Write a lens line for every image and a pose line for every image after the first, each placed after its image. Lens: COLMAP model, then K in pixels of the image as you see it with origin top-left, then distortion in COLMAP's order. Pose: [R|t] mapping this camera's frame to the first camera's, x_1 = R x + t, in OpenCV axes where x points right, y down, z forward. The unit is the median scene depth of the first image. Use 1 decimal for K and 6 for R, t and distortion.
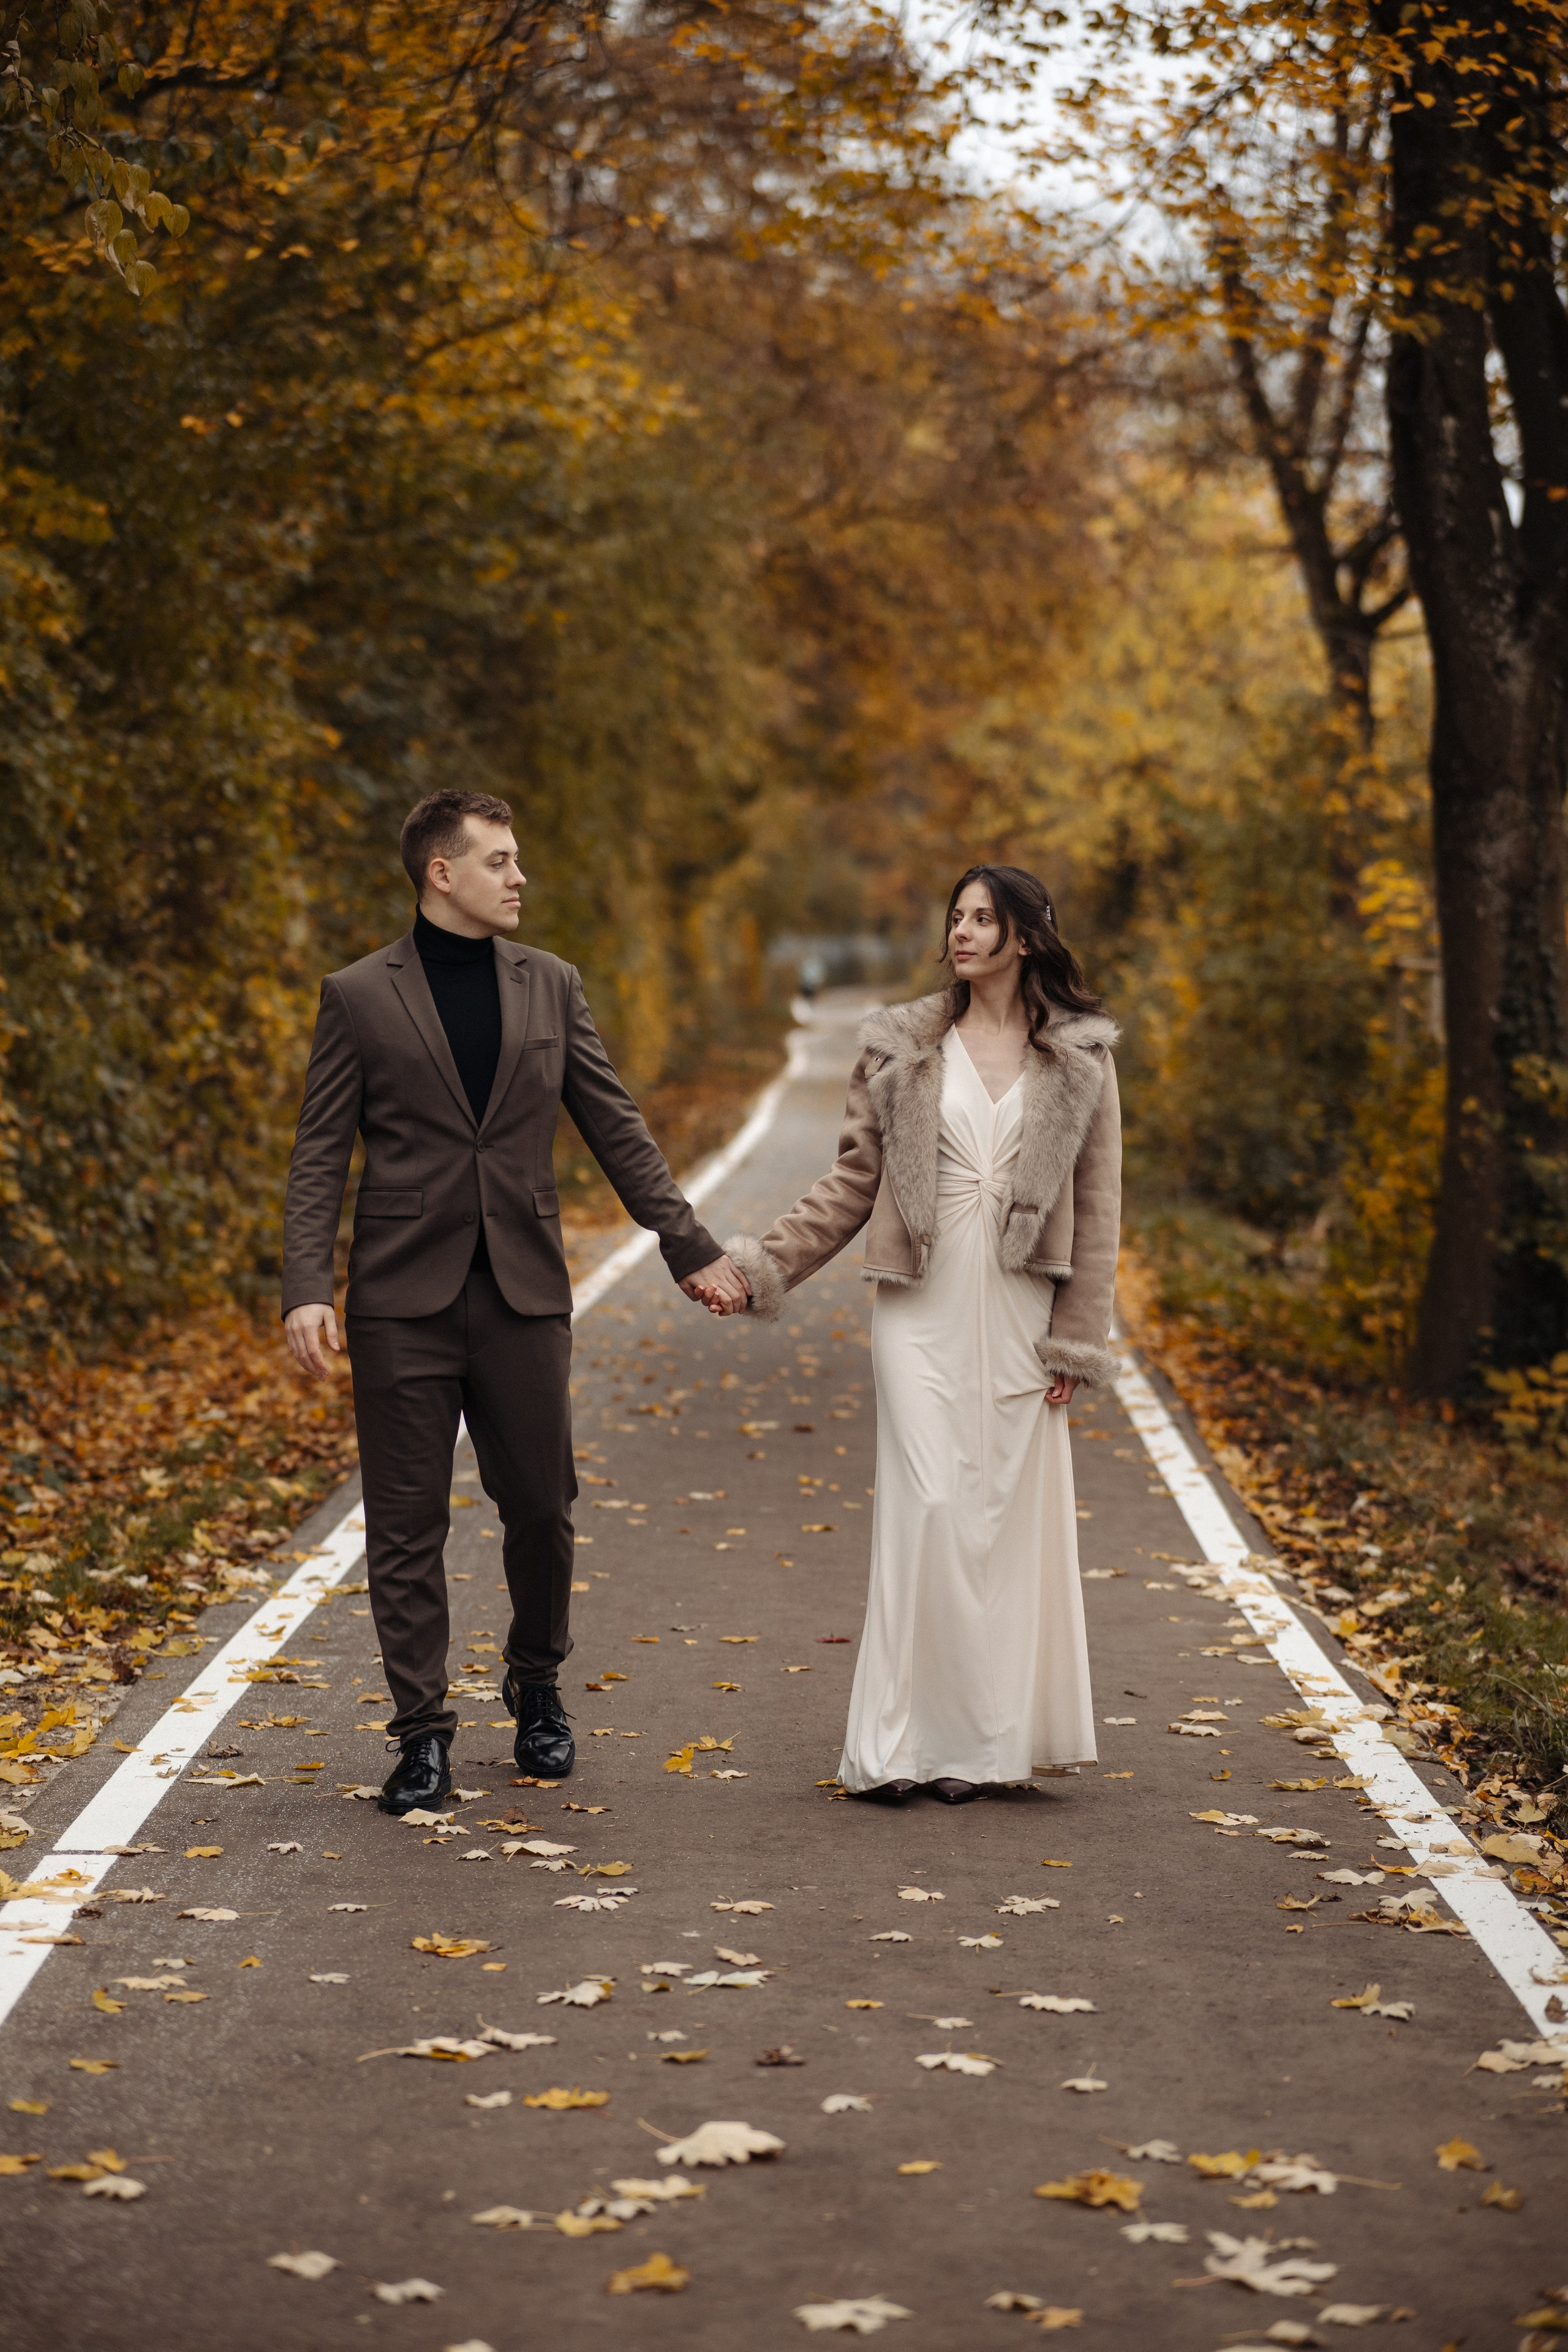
lens RADIAL K [[5459.8, 0, 784.0], [0, 5459.8, 1176.0], [0, 0, 1]] dist [0.454823, -2.497200]
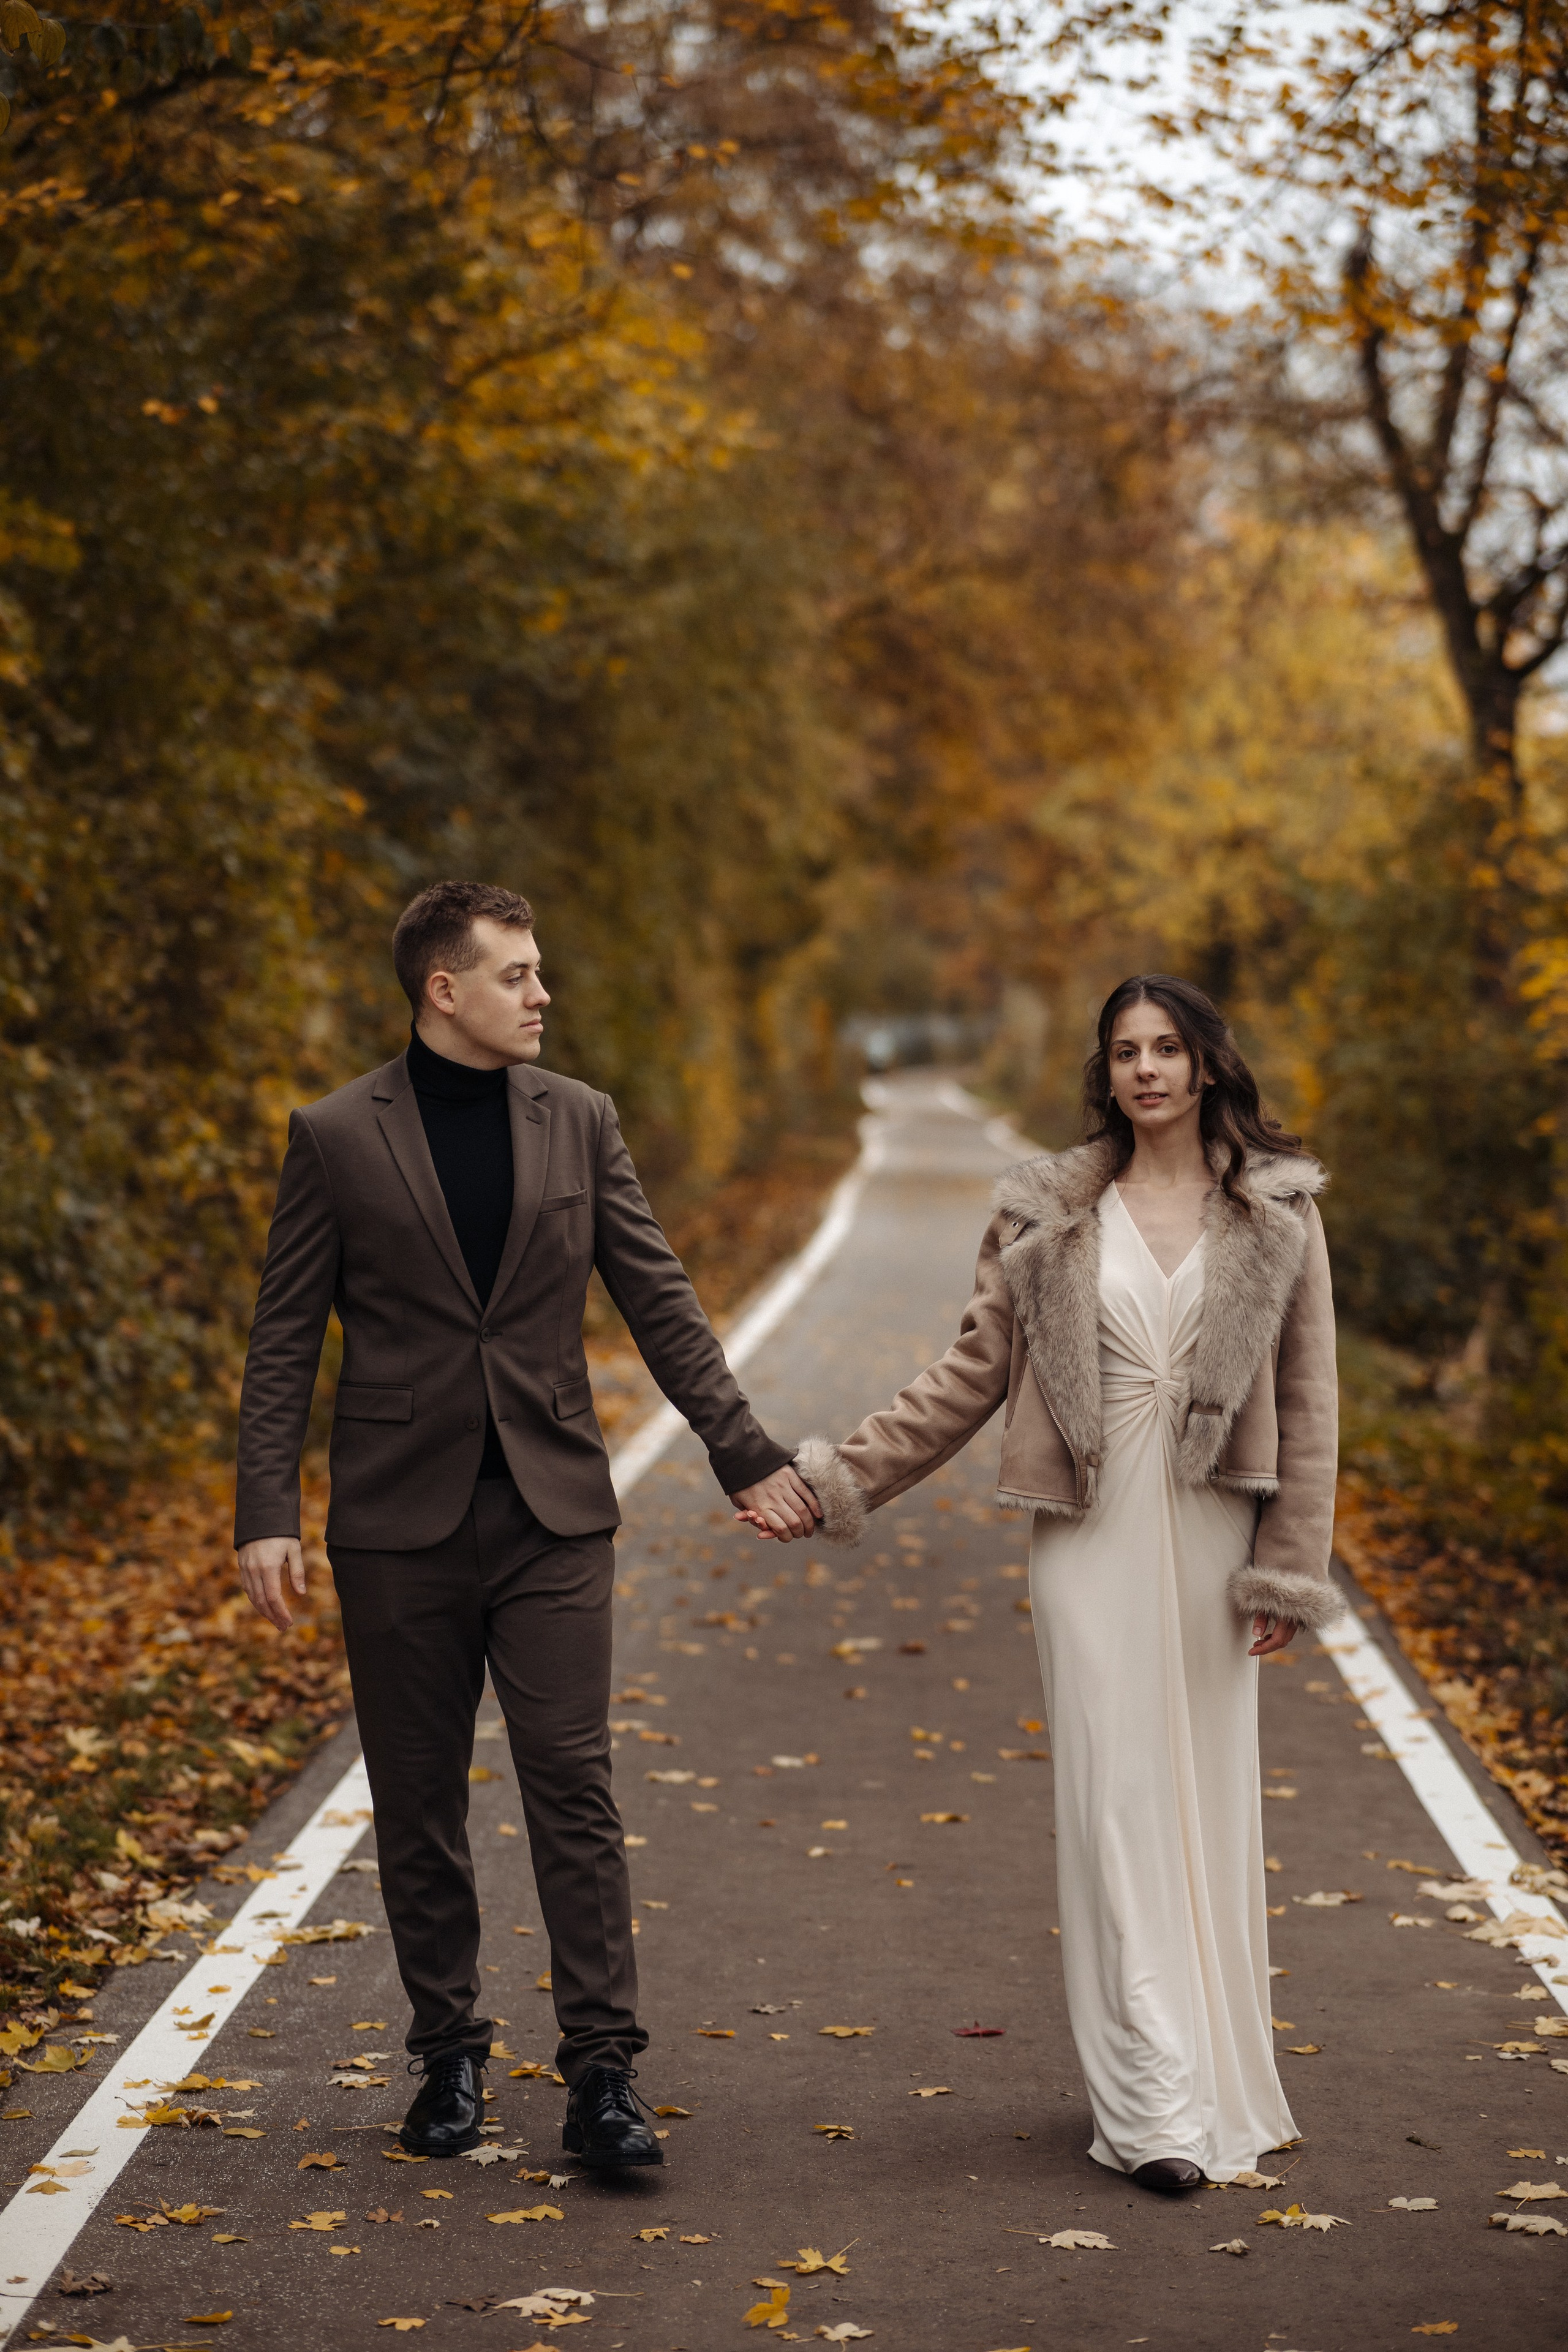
lens RADIAL K [[5553.5, 0, 784.0], [0, 5553.5, 1176.0], [0, 0, 1]] dist [0.556633, -3.074159]
pose [[0.999914, -0.003095, -0.012731, -0.002953], [0.002899, 0.999878, -0.015363, -0.006926], [0.012777, 0.015325, 0.999801, 0.115526]]
